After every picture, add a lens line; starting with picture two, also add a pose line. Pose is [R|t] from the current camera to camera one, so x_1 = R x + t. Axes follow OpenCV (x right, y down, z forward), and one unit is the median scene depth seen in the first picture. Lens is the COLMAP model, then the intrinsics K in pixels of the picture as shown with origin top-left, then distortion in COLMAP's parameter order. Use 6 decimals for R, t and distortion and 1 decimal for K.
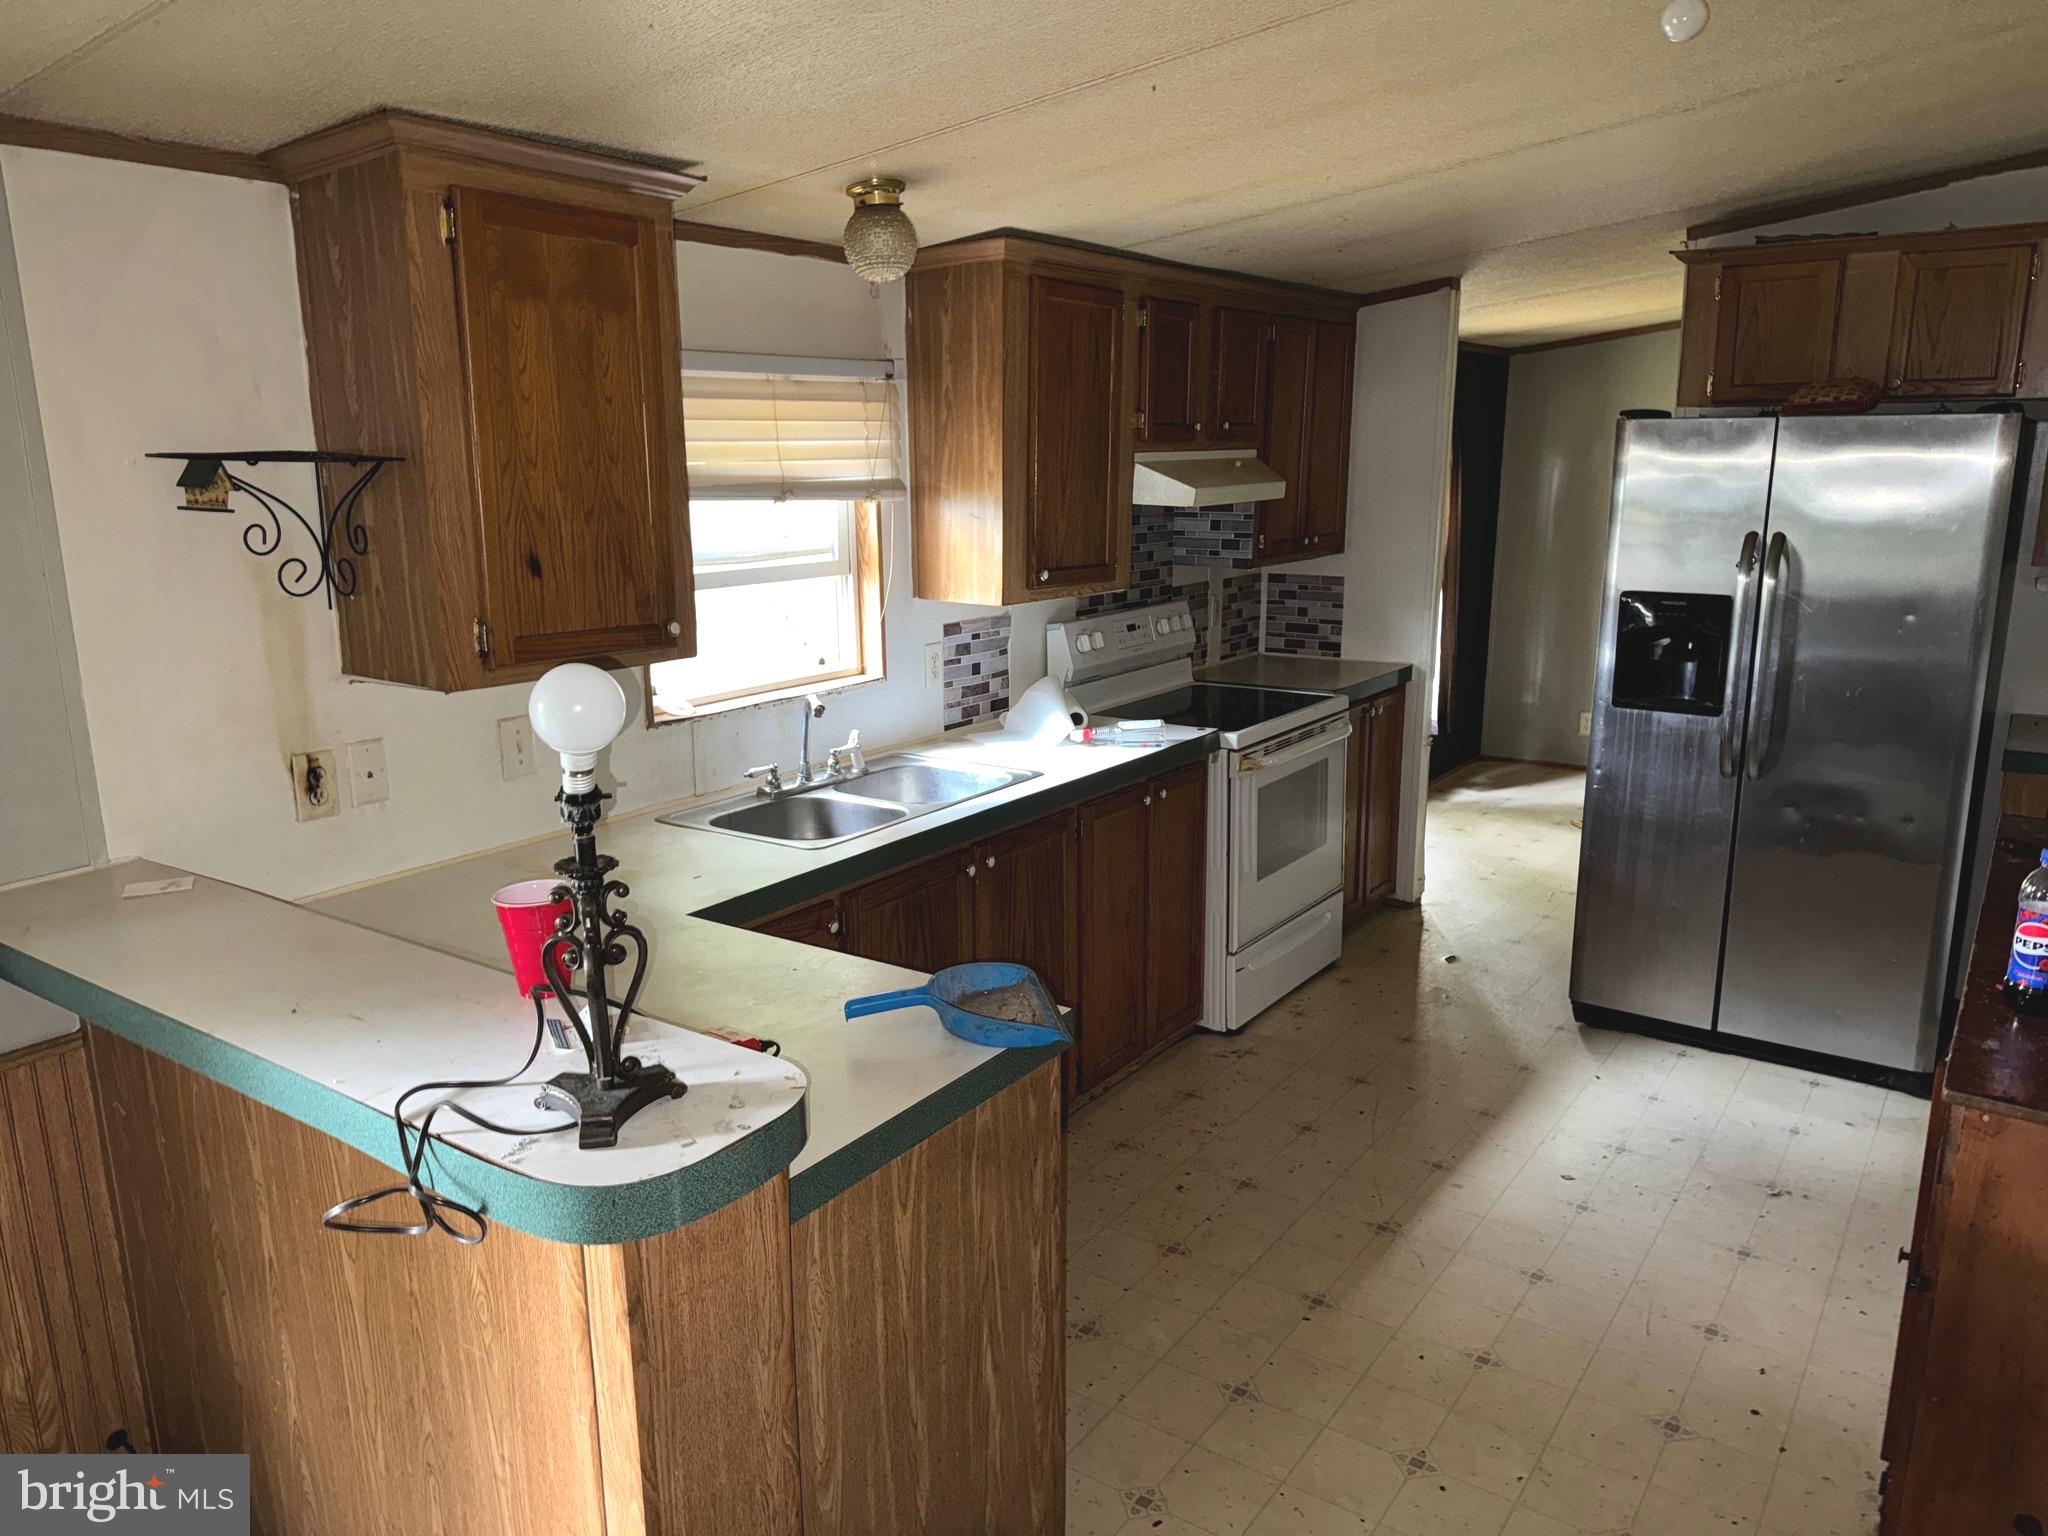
lens RADIAL K [[1439.0, 0, 1027.3], [0, 1439.0, 764.4], [0, 0, 1]] dist [-0.004107, -0.006334]
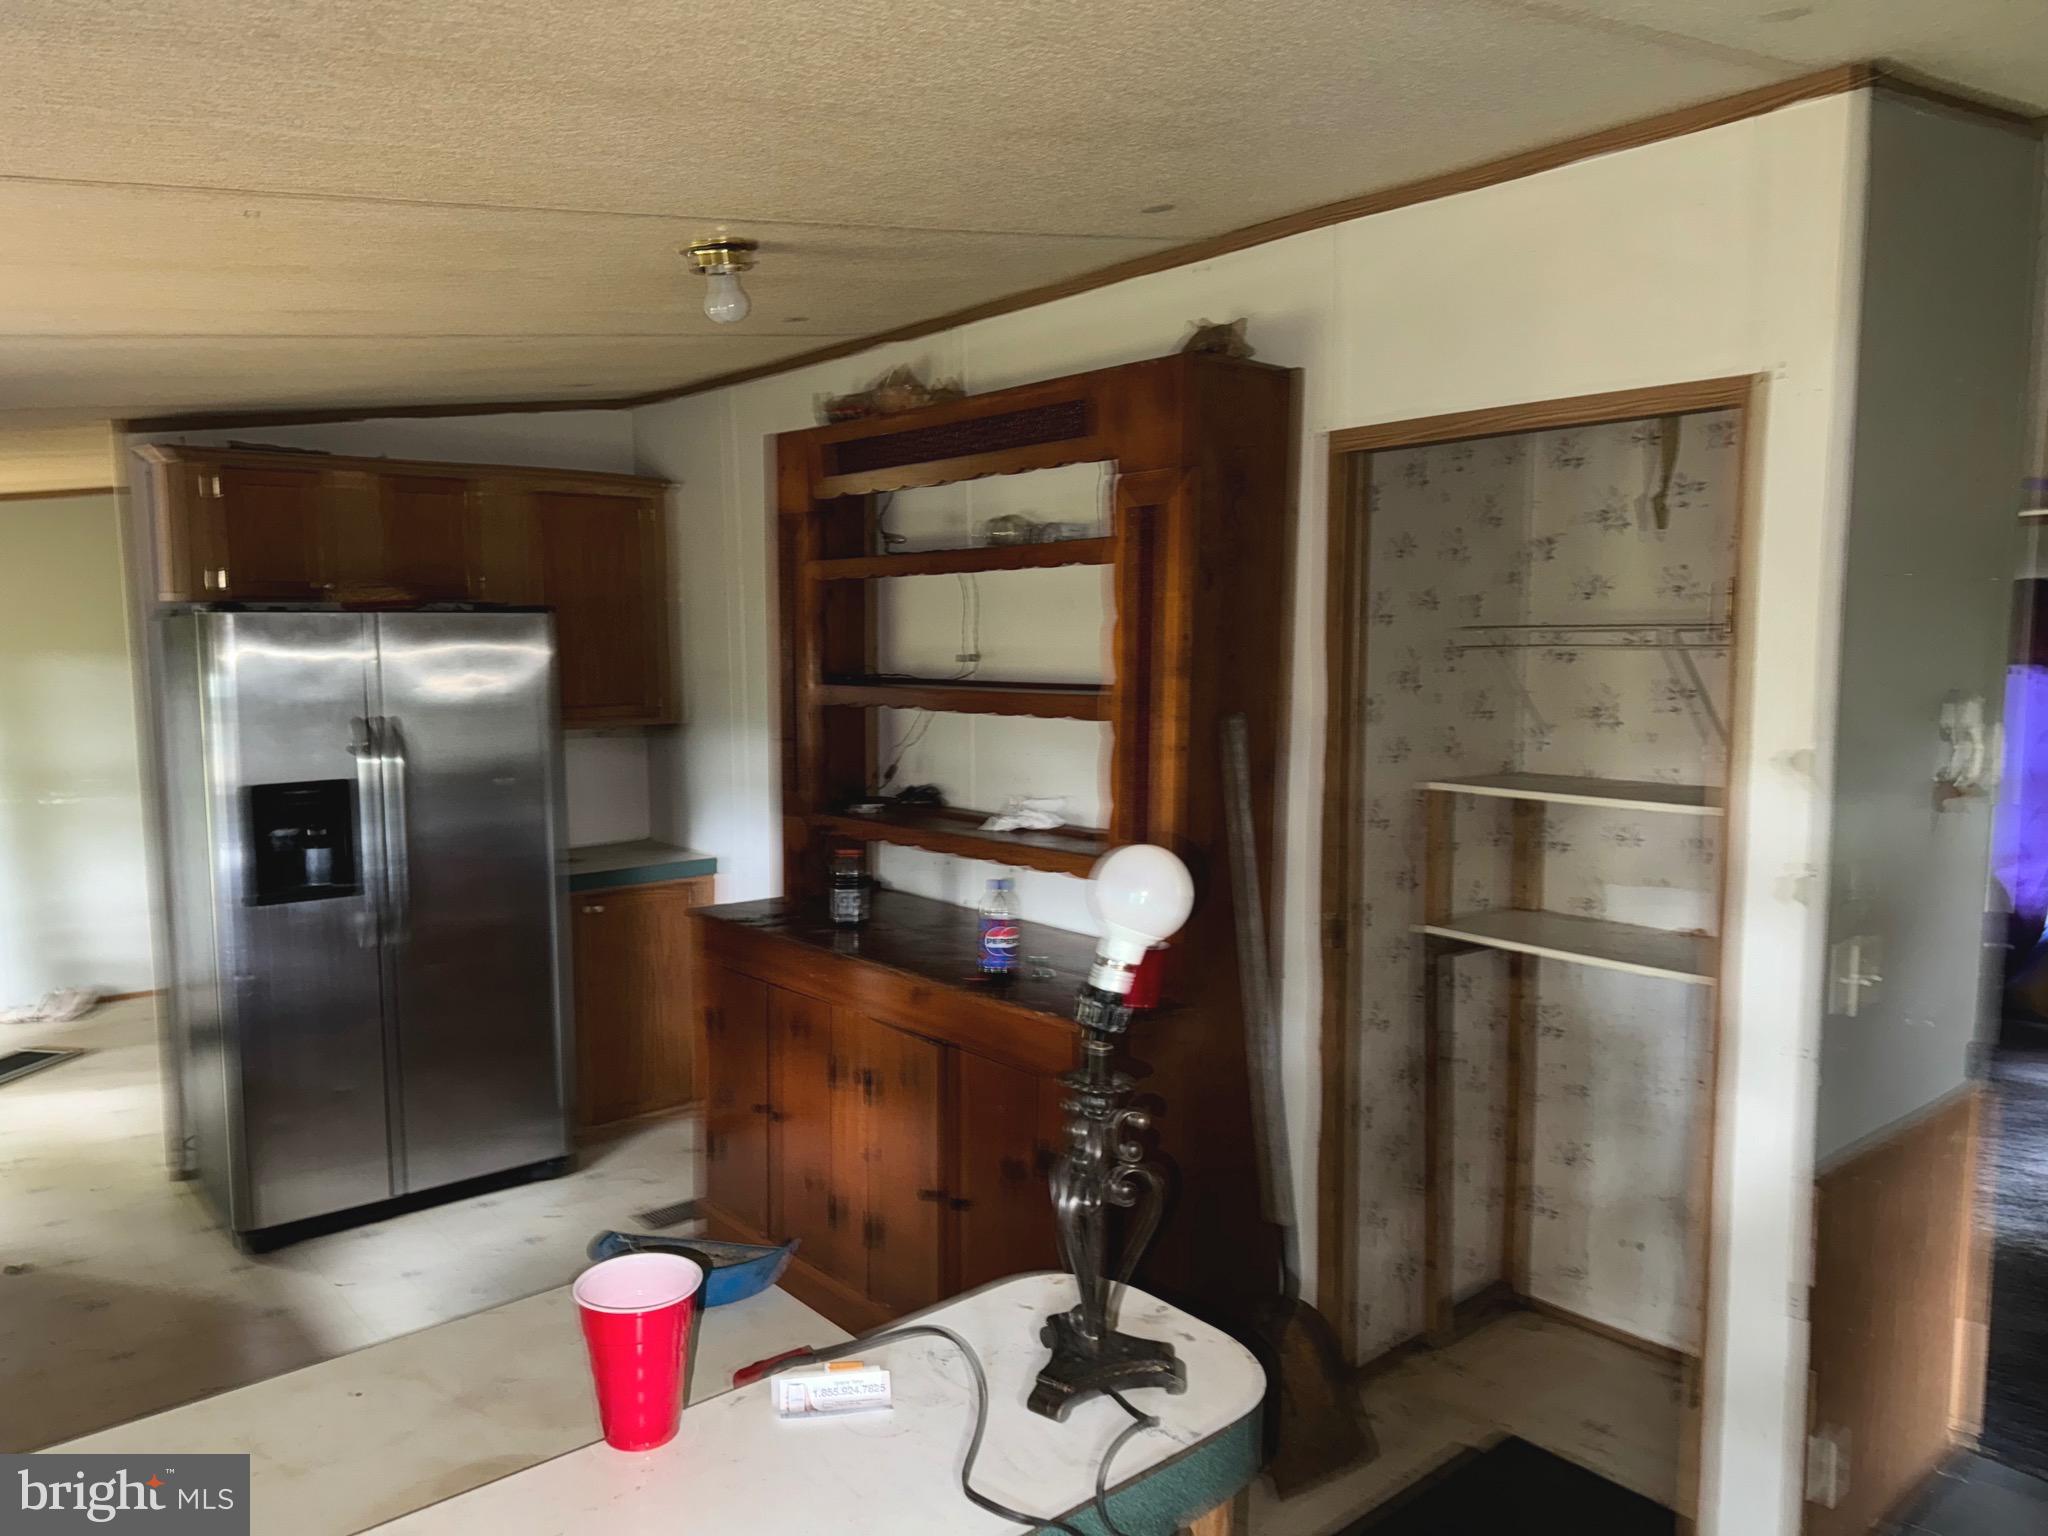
lens RADIAL K [[1439.0, 0, 1027.3], [0, 1439.0, 764.4], [0, 0, 1]] dist [-0.004107, -0.006334]
pose [[0.256099, -0.083054, 0.963076, -0.394166], [0.210891, 0.977103, 0.028184, -0.053962], [-0.943366, 0.195886, 0.267750, 0.251951]]
